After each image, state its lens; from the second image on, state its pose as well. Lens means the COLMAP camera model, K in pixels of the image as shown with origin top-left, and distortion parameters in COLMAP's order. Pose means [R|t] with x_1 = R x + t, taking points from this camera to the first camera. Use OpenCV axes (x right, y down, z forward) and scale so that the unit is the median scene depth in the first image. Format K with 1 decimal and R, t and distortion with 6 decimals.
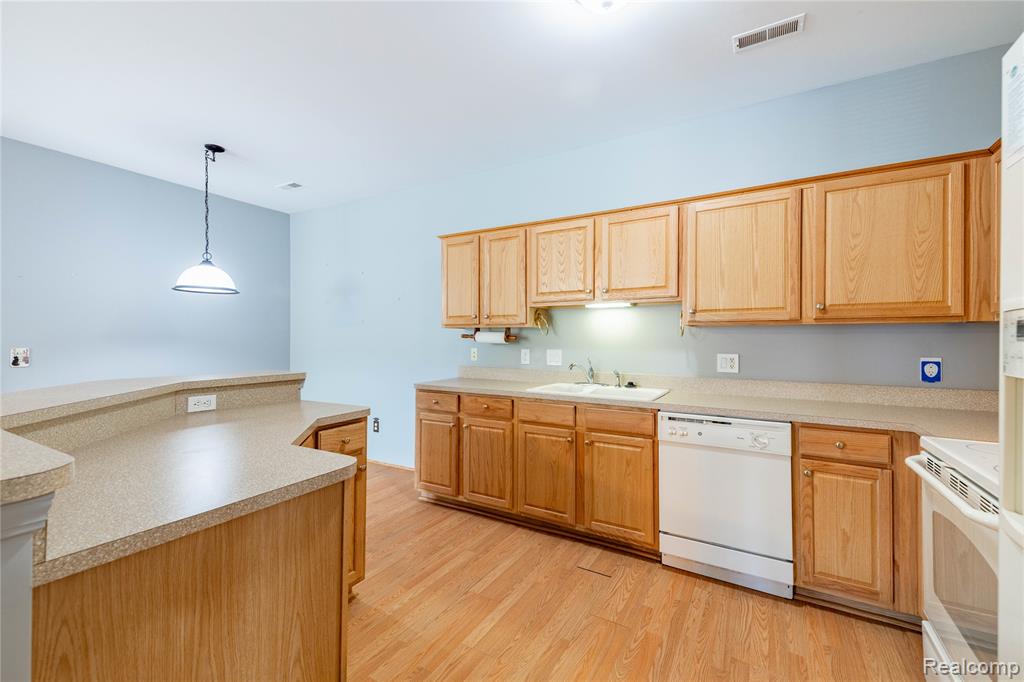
lens RADIAL K [[415.9, 0, 511.5], [0, 415.9, 336.3], [0, 0, 1]] dist [0.039365, -0.004749]
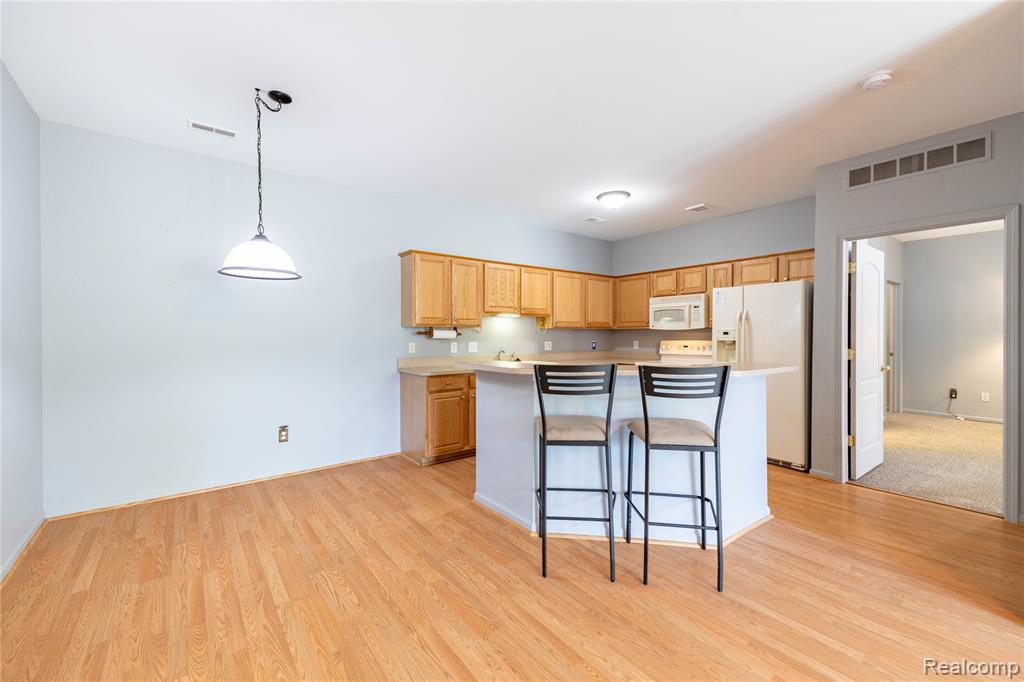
lens RADIAL K [[415.9, 0, 511.3], [0, 415.9, 336.5], [0, 0, 1]] dist [0.039365, -0.004749]
pose [[0.386569, -0.008068, 0.922225, -1.430674], [-0.004670, 0.999932, 0.010705, -0.005668], [-0.922249, -0.008445, 0.386505, 0.335182]]
